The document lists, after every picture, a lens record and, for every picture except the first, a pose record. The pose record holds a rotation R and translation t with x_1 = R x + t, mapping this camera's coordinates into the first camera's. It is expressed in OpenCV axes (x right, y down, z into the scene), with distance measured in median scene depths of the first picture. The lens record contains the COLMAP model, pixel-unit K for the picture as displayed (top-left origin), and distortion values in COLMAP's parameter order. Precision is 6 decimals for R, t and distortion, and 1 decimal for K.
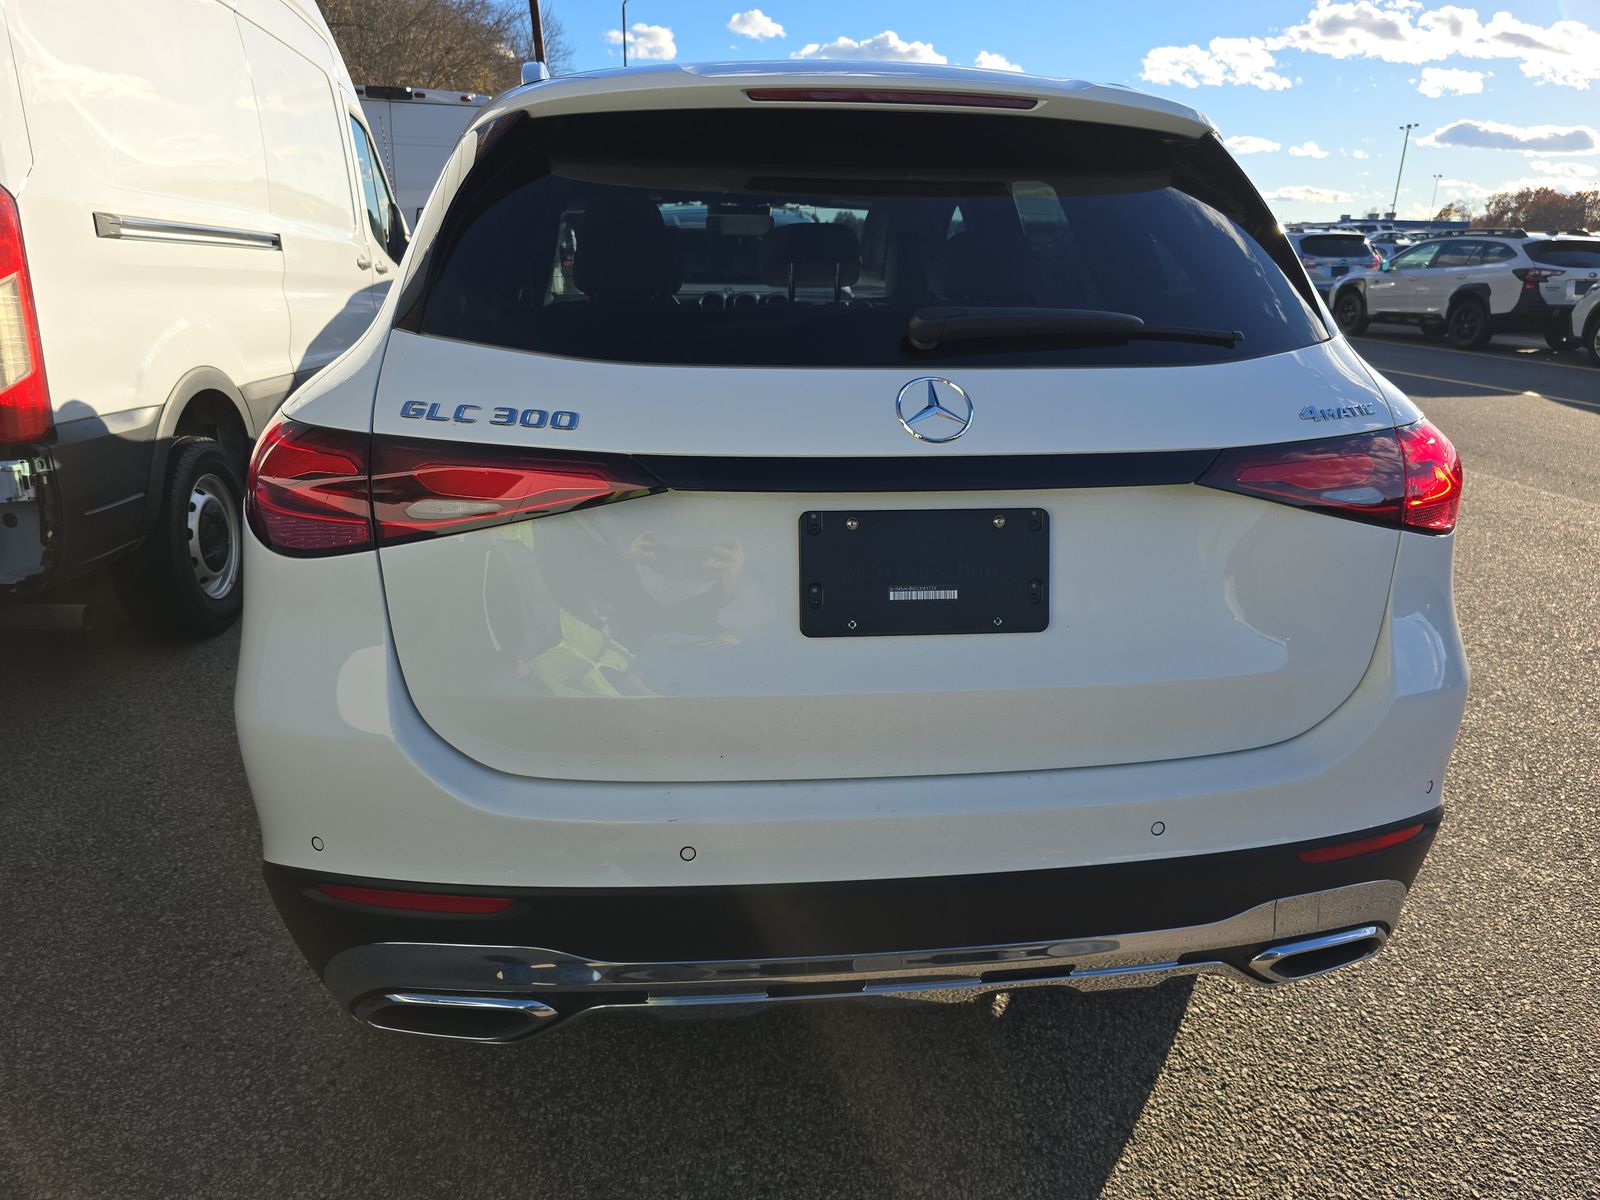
lens RADIAL K [[1080.9, 0, 799.7], [0, 1080.9, 603.4], [0, 0, 1]] dist [0.033755, -0.015372]
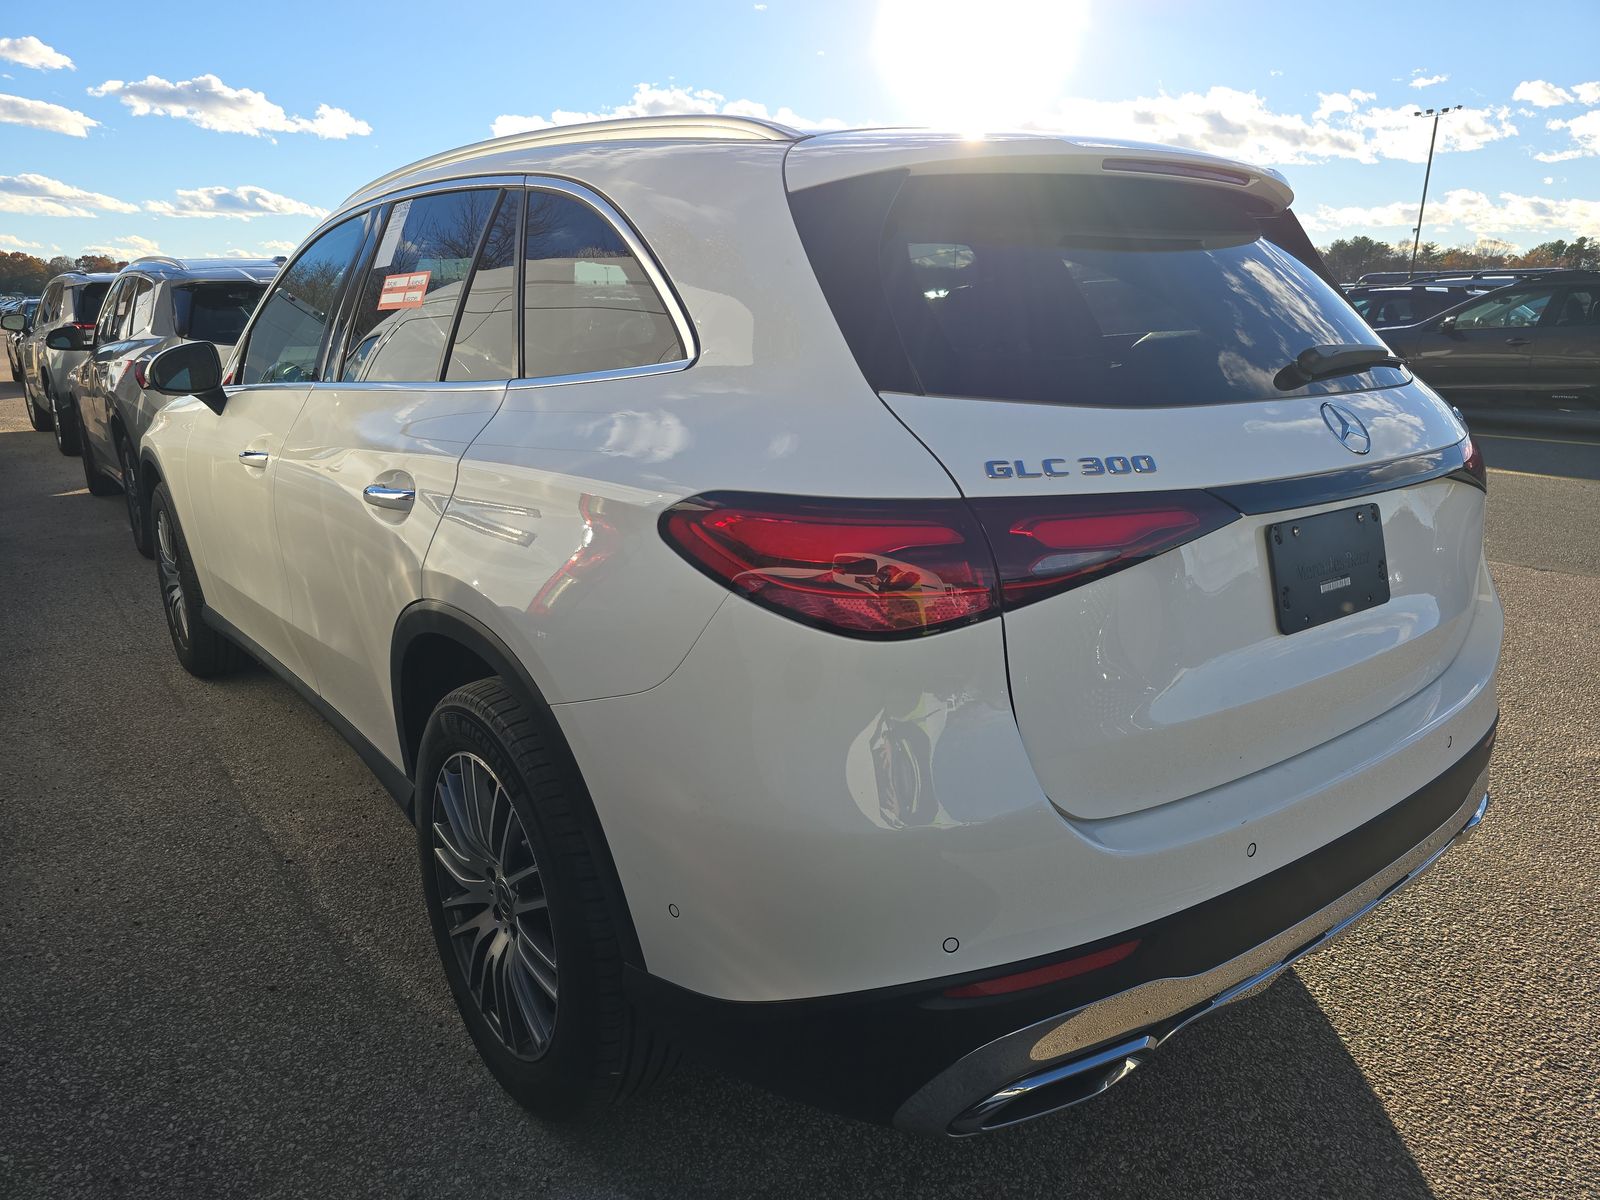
lens RADIAL K [[1080.9, 0, 792.4], [0, 1080.9, 595.7], [0, 0, 1]] dist [0.033755, -0.015372]
pose [[0.865651, -0.145409, 0.479066, -1.004564], [0.171029, 0.985215, -0.010005, -0.088574], [-0.470529, 0.090595, 0.877722, 0.242865]]
